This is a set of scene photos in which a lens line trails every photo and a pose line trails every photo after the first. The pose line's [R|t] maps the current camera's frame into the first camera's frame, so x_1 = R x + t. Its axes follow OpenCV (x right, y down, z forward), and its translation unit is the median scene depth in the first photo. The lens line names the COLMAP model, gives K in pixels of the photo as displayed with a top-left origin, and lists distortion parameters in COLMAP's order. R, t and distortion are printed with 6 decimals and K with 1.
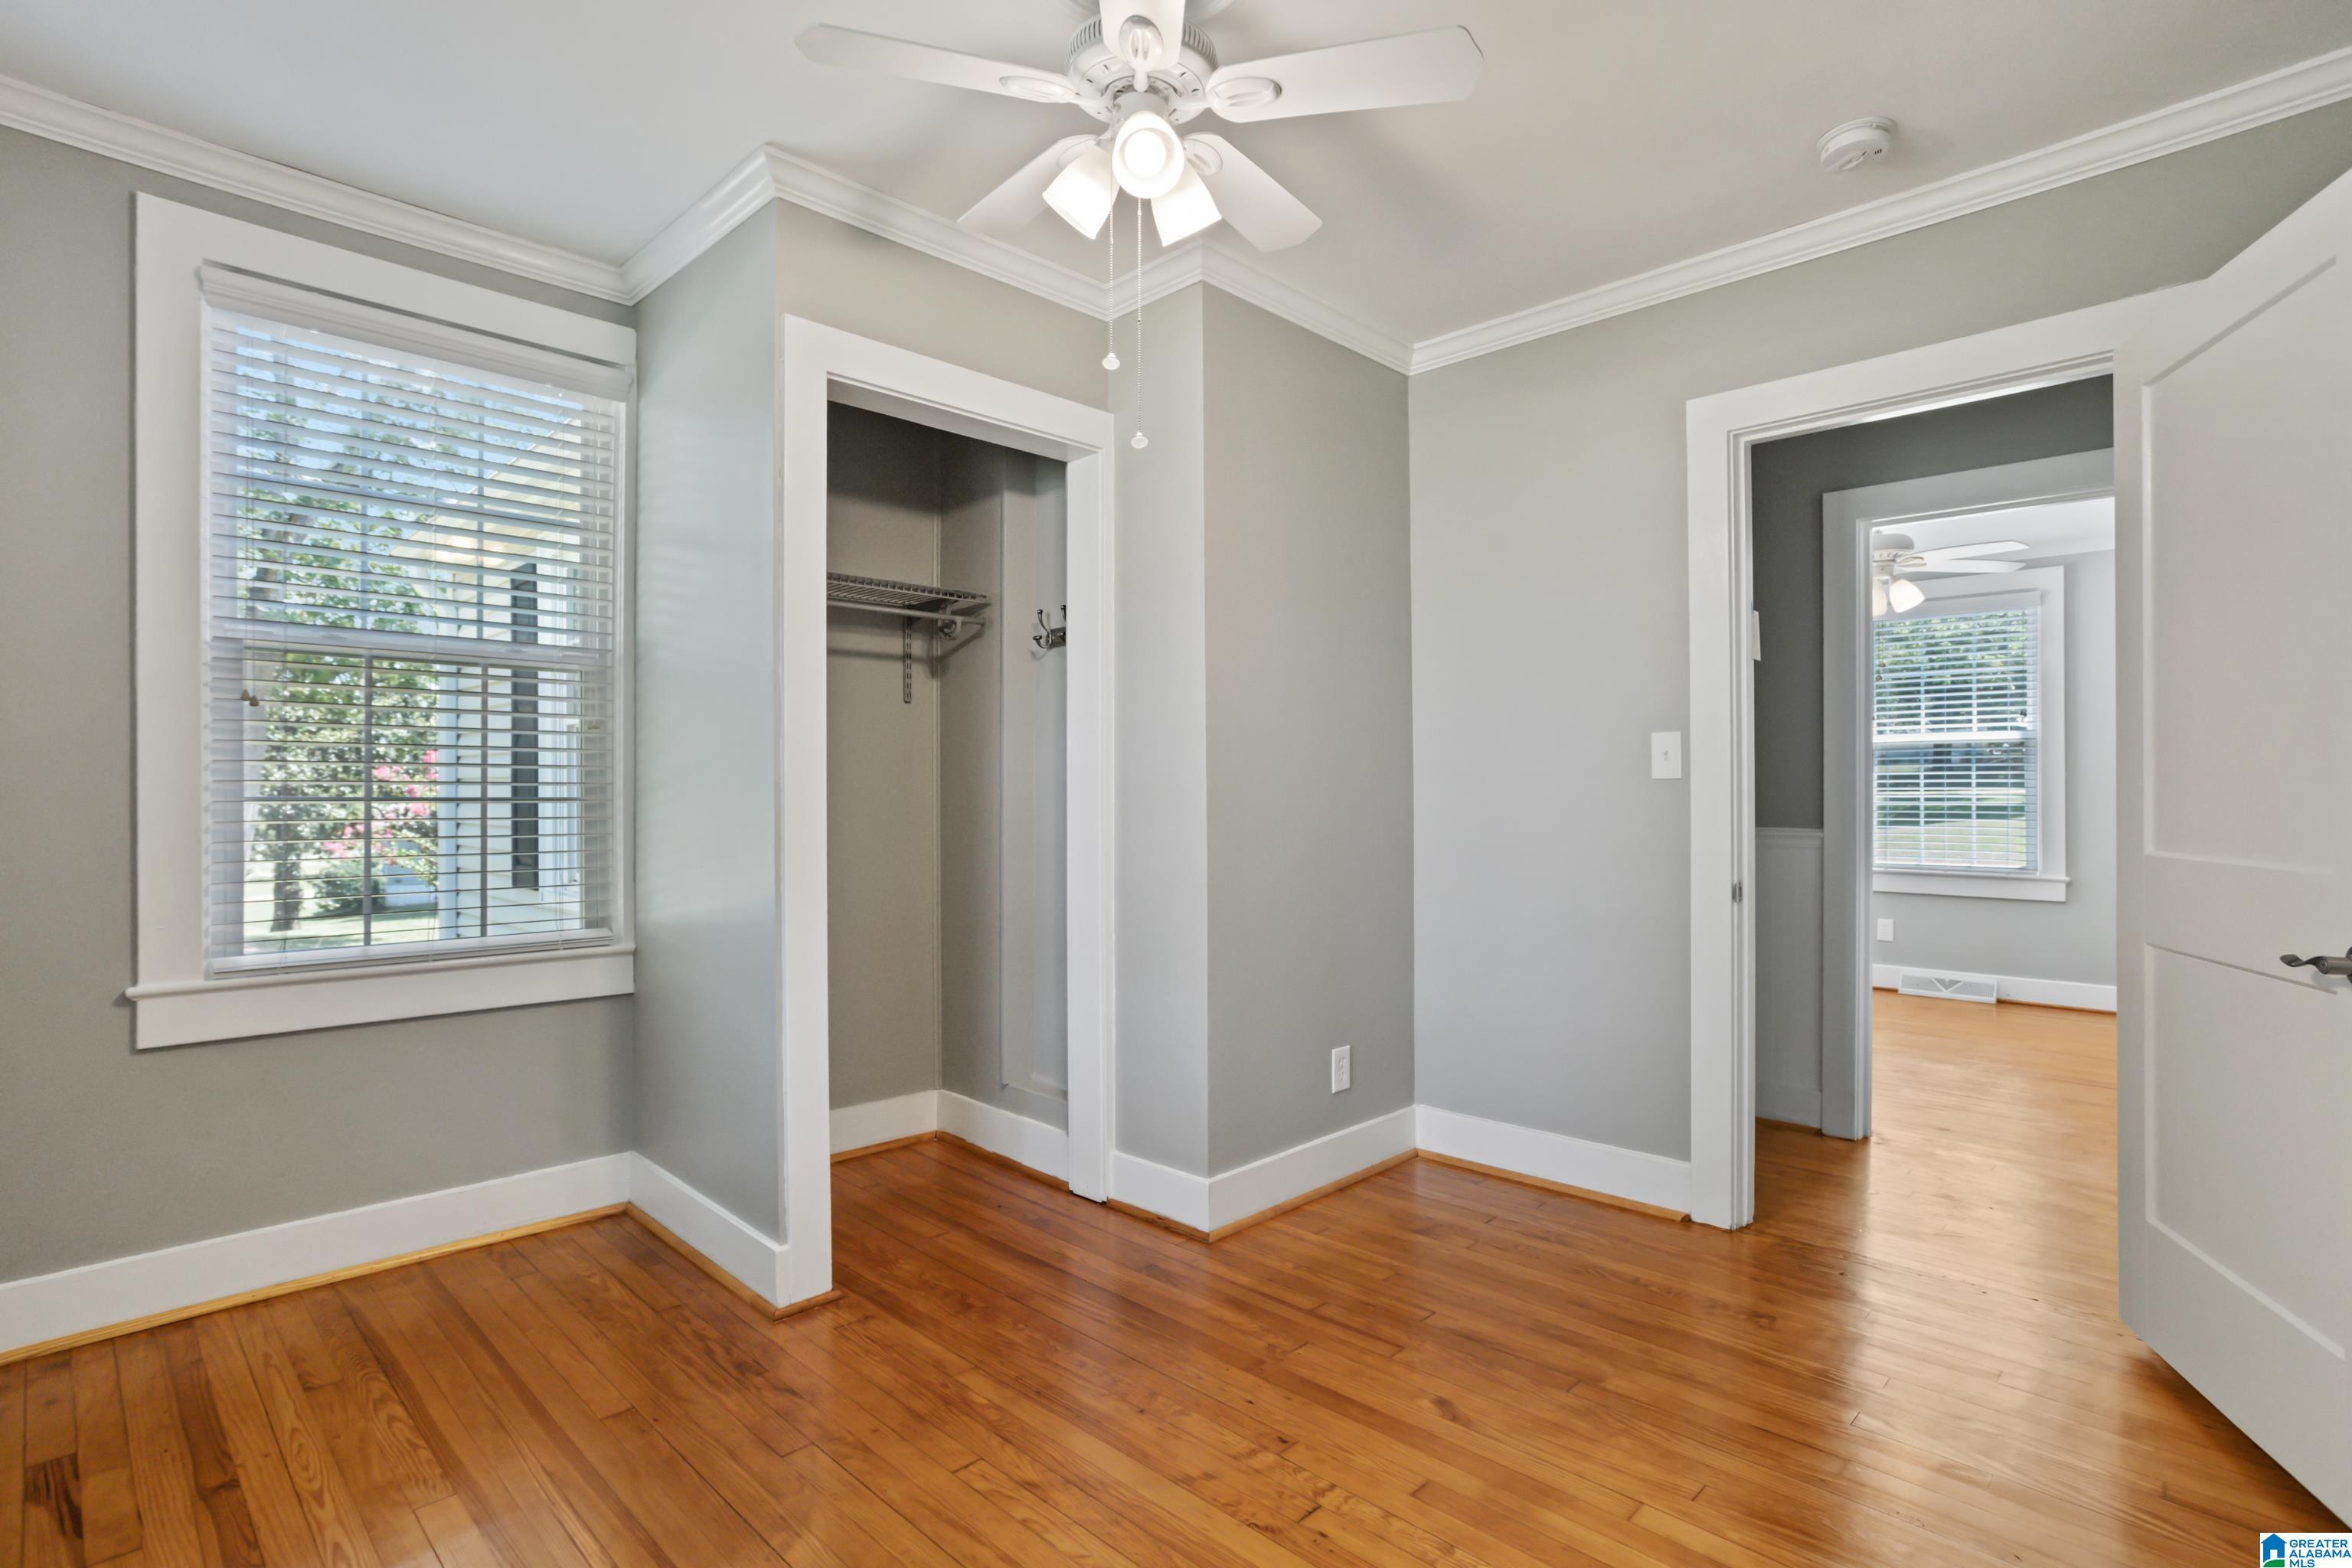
lens RADIAL K [[1146.9, 0, 1170.8], [0, 1146.9, 779.1], [0, 0, 1]] dist [-0.054940, 0.035106]
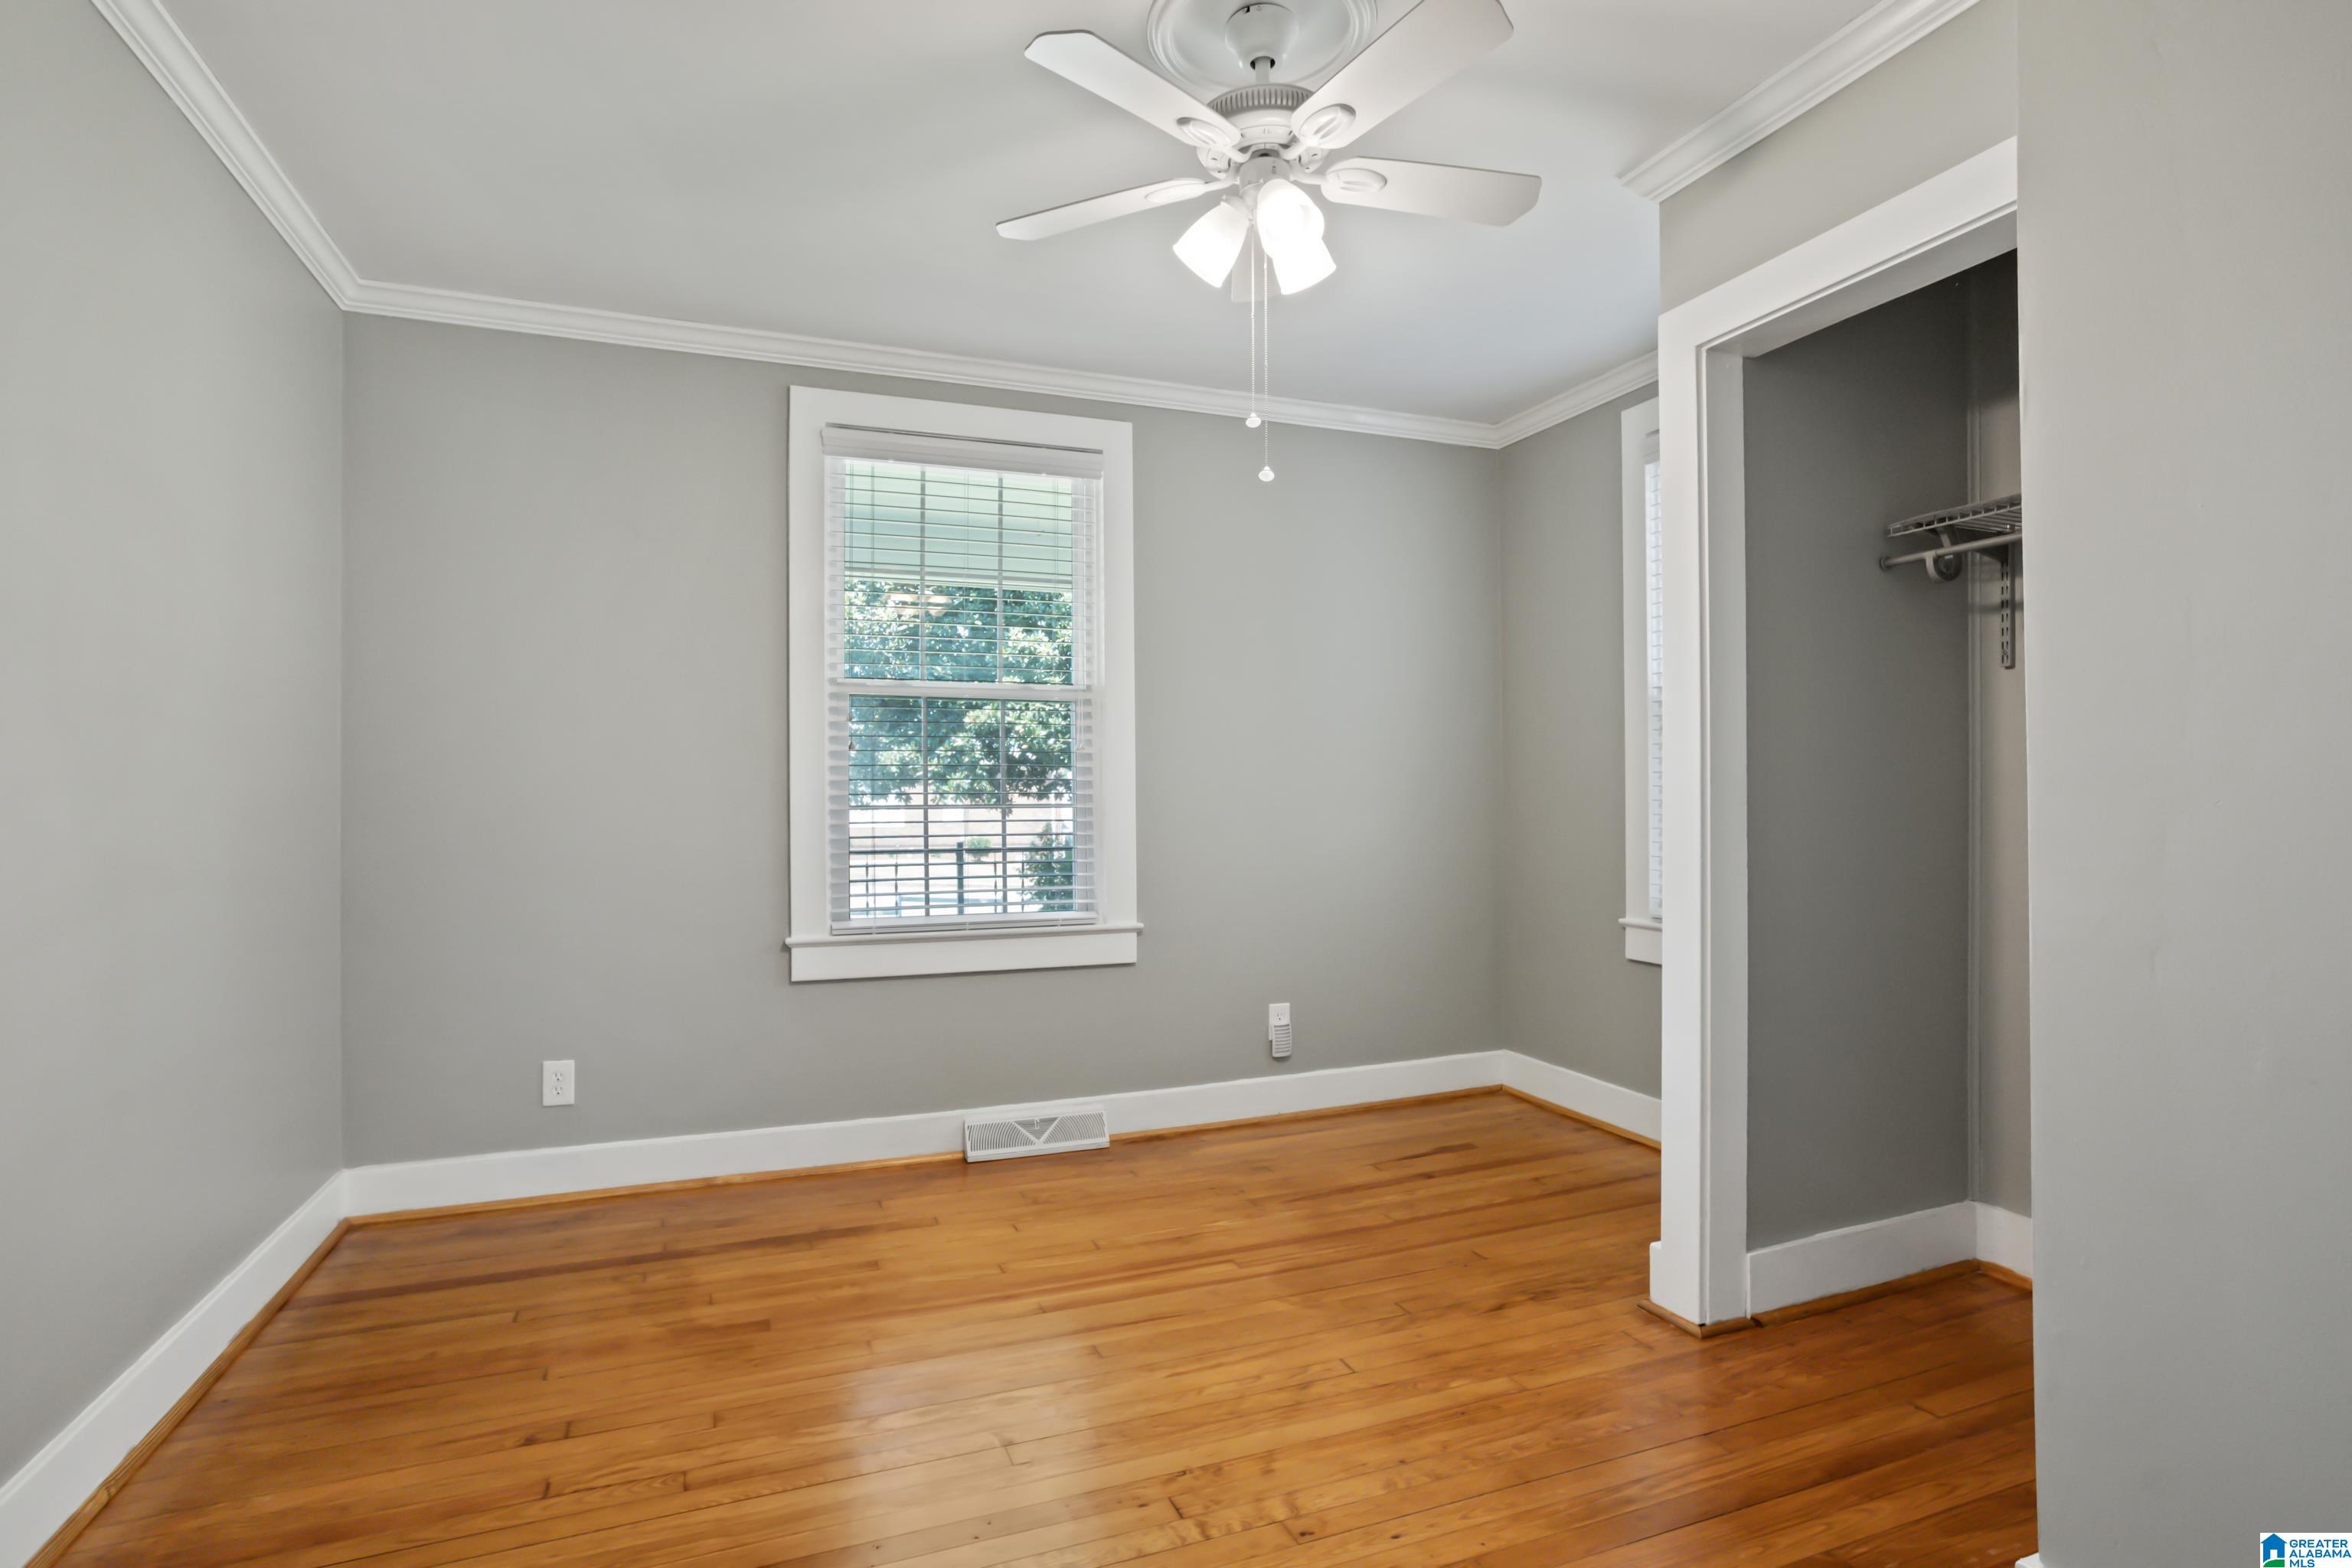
lens RADIAL K [[1146.9, 0, 1170.8], [0, 1146.9, 779.1], [0, 0, 1]] dist [-0.054940, 0.035106]
pose [[-0.396330, -0.010163, -0.918052, 0.911126], [0.014999, 0.999734, -0.017542, 0.009394], [0.917986, -0.020723, -0.396071, 1.205798]]
